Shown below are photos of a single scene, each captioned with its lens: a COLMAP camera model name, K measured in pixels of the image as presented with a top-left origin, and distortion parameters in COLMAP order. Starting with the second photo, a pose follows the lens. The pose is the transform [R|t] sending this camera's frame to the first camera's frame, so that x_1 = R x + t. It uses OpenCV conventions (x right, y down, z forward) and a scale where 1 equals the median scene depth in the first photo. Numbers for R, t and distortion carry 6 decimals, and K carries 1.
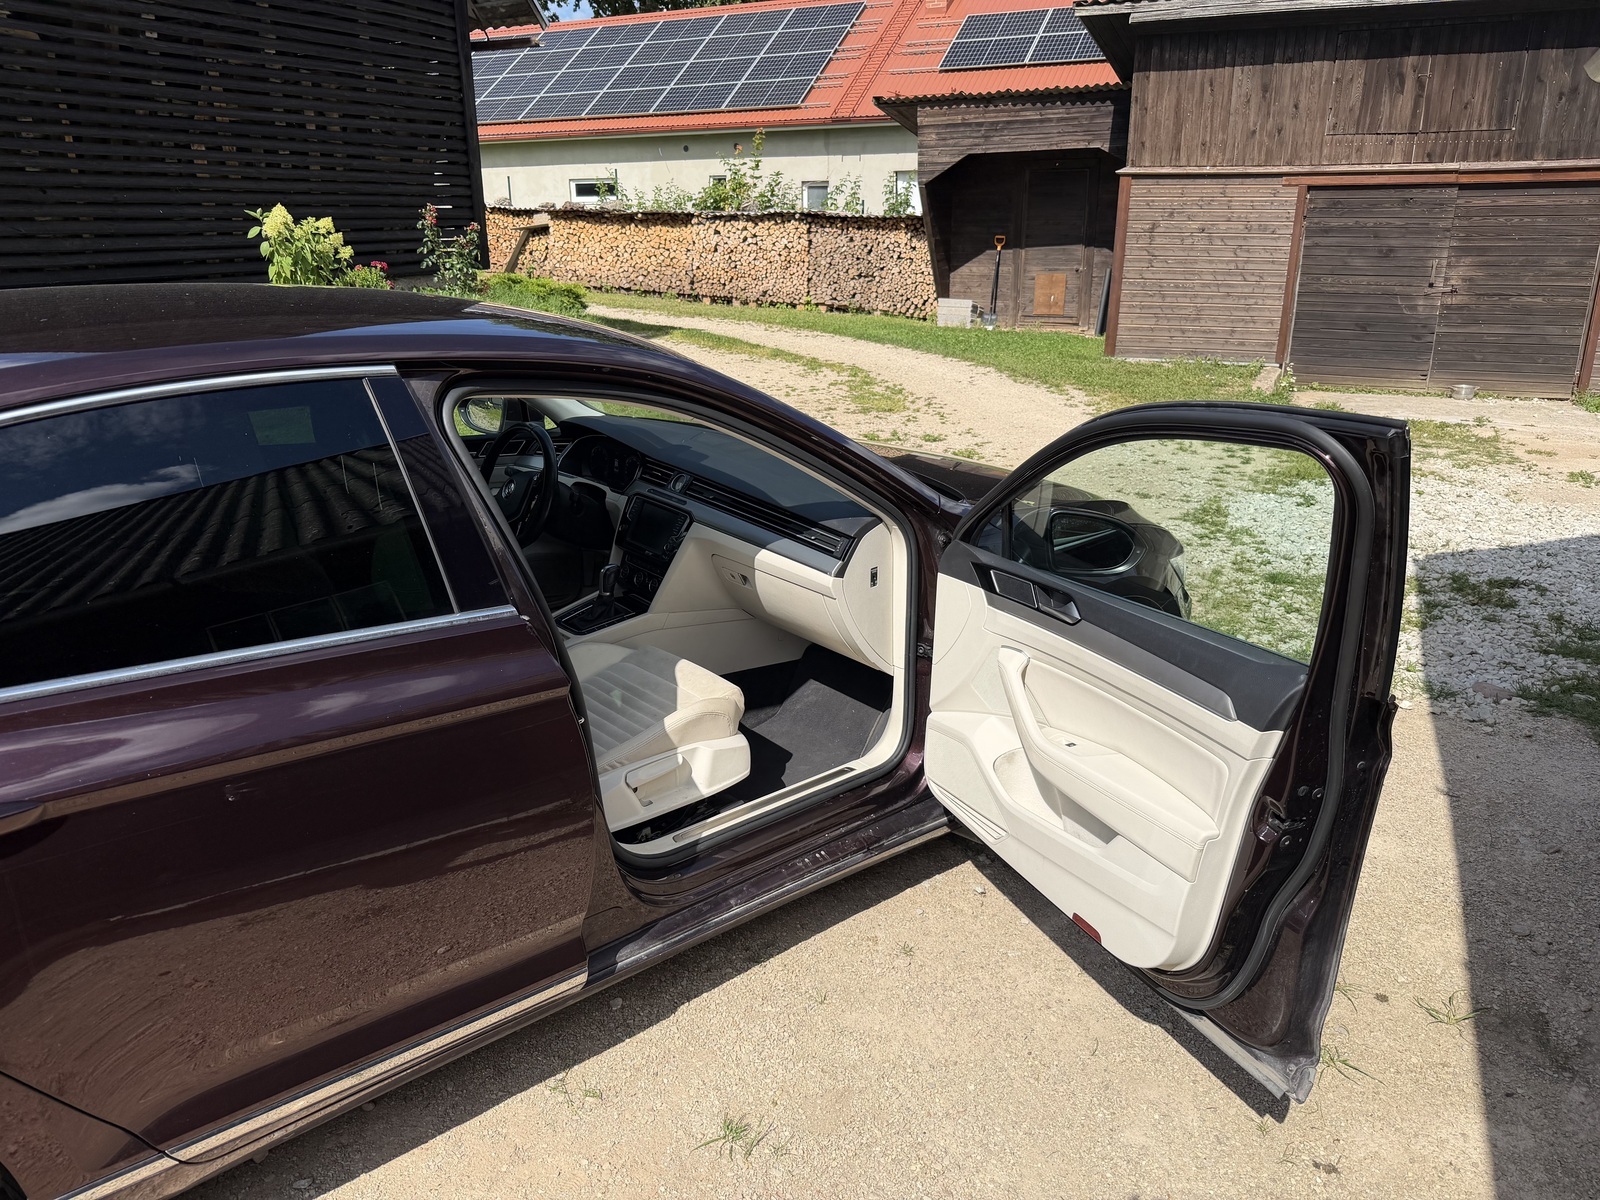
lens RADIAL K [[1146.8, 0, 786.6], [0, 1146.8, 608.1], [0, 0, 1]] dist [0.006217, -0.022164]
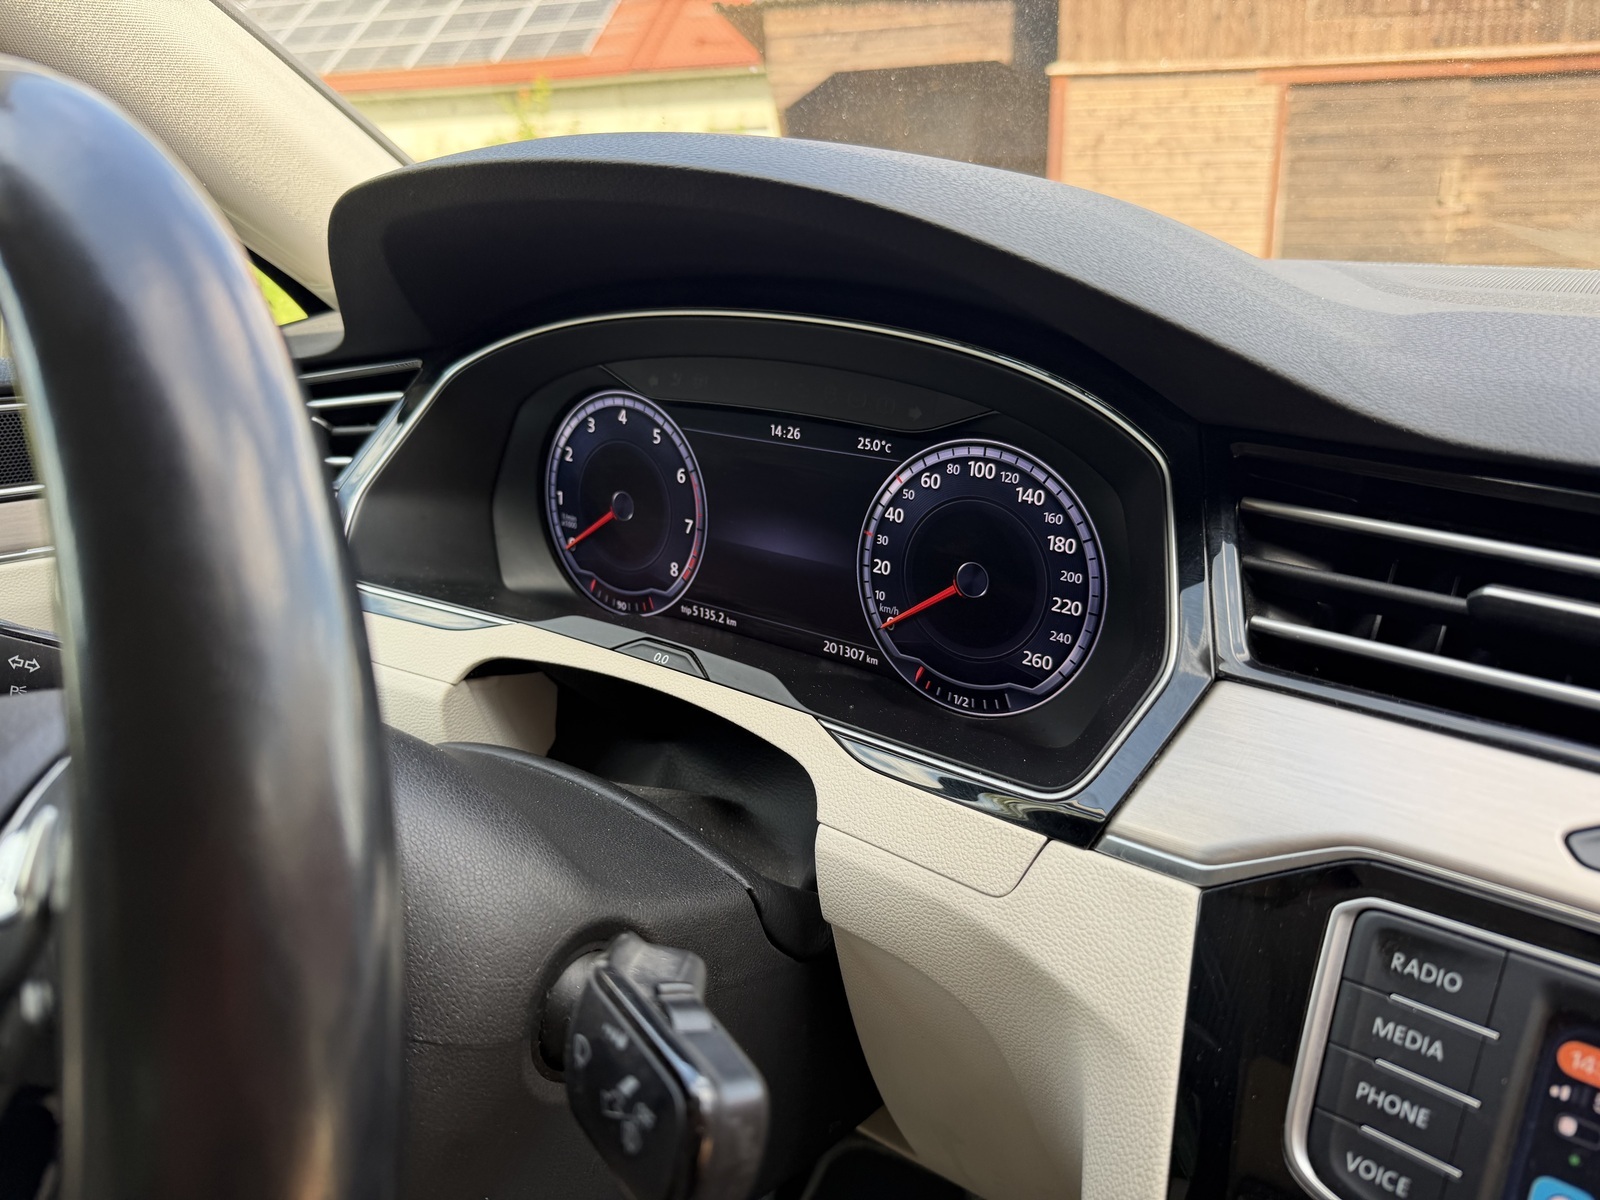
lens RADIAL K [[1146.8, 0, 816.4], [0, 1146.8, 608.1], [0, 0, 1]] dist [0.006217, -0.022164]
pose [[0.977690, -0.079126, 0.194578, -0.051587], [0.078160, 0.996861, 0.012650, -0.034361], [-0.194968, 0.002841, 0.980805, 0.256296]]
